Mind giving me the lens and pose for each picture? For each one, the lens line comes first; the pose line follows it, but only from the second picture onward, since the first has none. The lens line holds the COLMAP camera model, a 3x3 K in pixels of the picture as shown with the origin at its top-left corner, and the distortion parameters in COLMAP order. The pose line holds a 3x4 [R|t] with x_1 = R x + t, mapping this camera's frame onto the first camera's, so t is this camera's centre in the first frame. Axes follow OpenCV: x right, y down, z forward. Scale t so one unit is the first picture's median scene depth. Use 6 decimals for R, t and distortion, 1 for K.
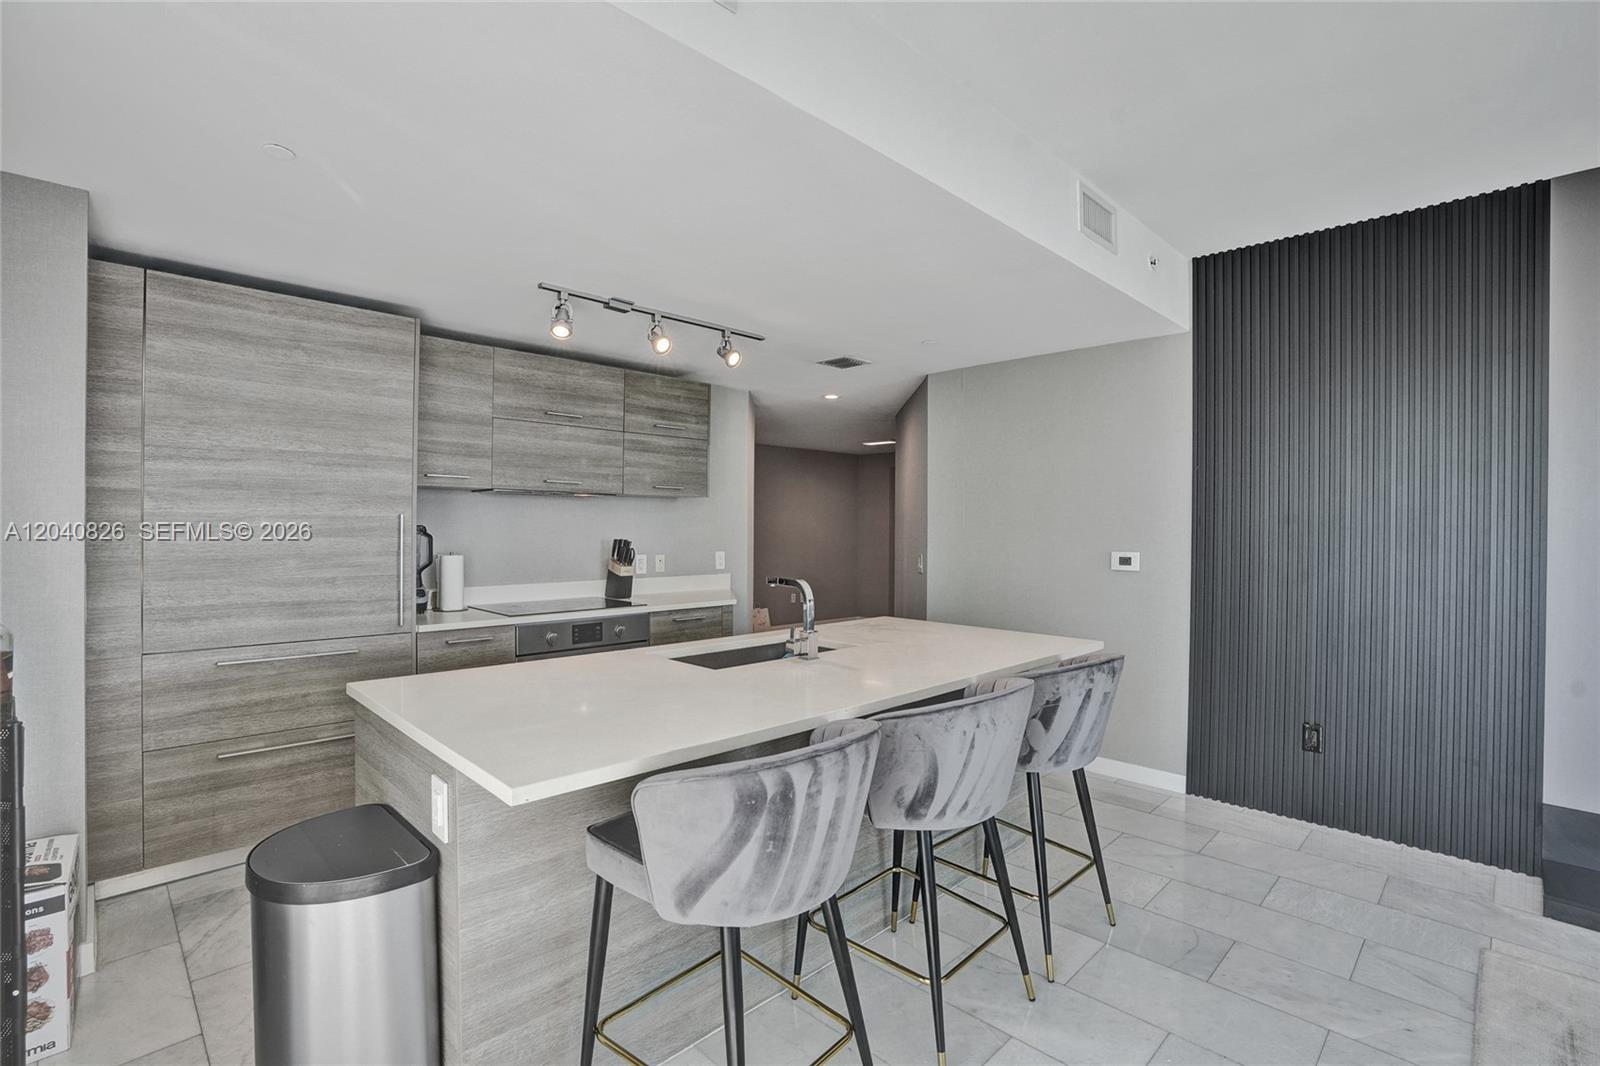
lens RADIAL K [[731.1, 0, 800.0], [0, 731.1, 533.0], [0, 0, 1]] dist [-0.036236, 0.000327]
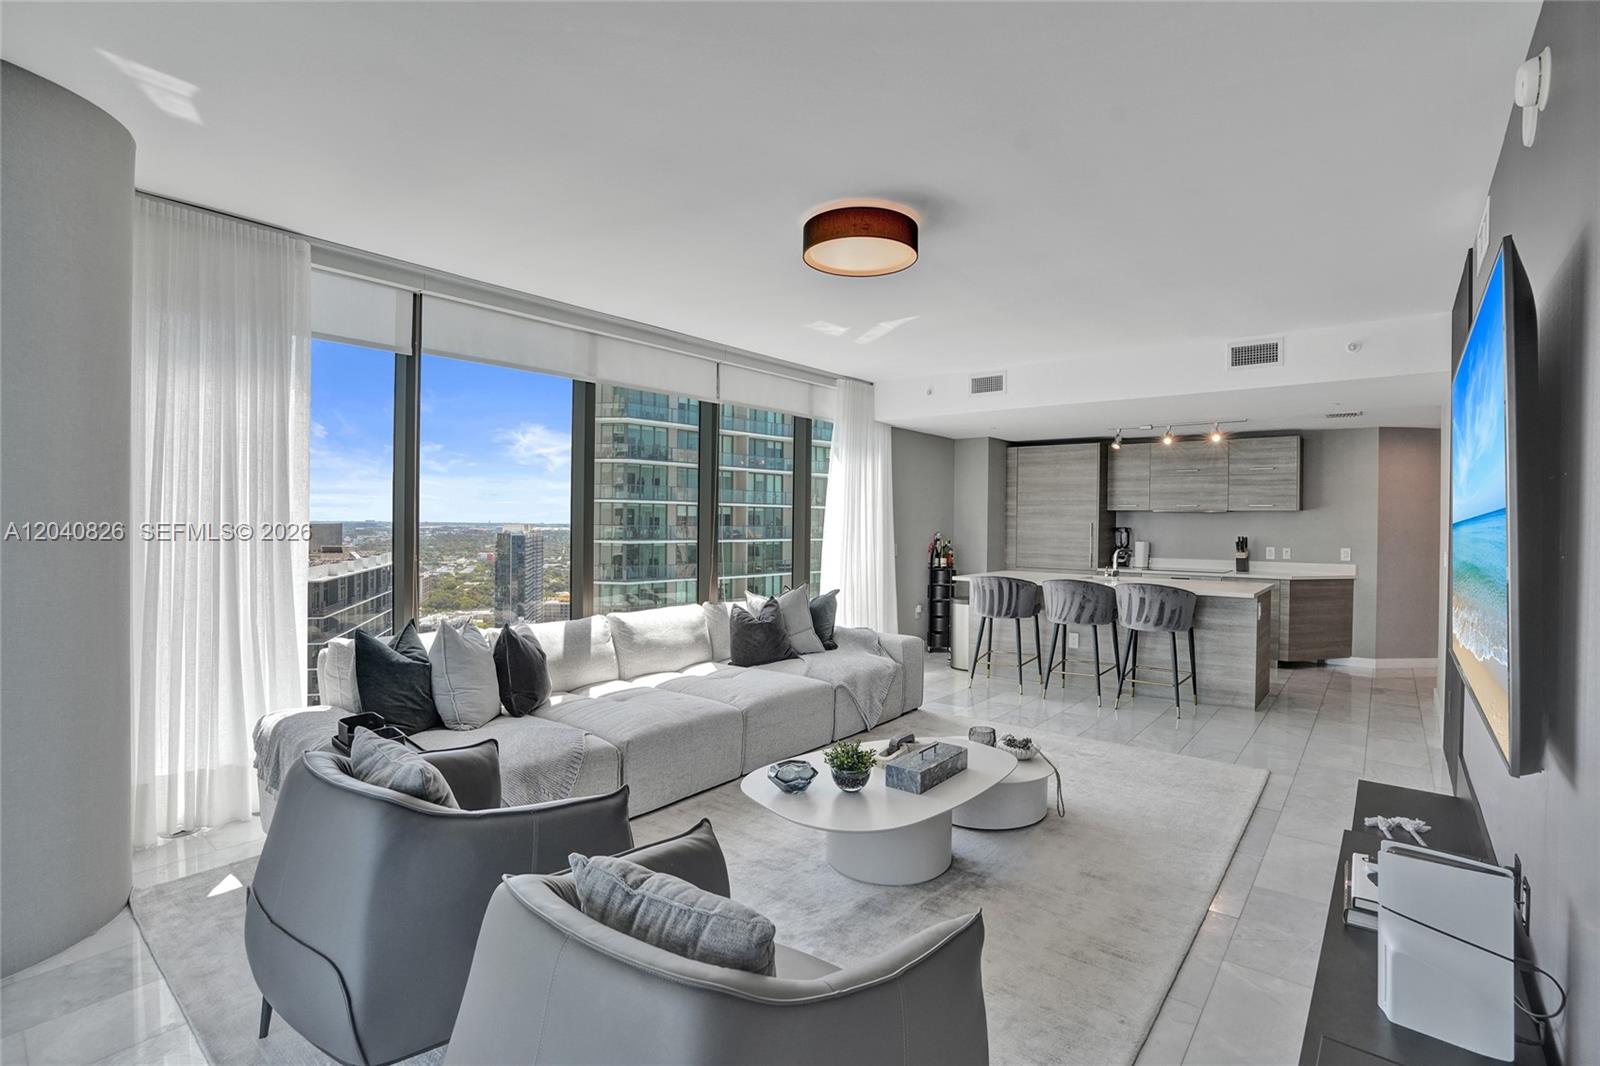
lens RADIAL K [[783.6, 0, 800.0], [0, 783.6, 533.0], [0, 0, 1]] dist [0.005364, -0.000301]
pose [[0.143922, 0.009514, -0.989543, 1.850500], [-0.019201, 0.999792, 0.006820, 0.009325], [0.989403, 0.018019, 0.144075, -0.364755]]
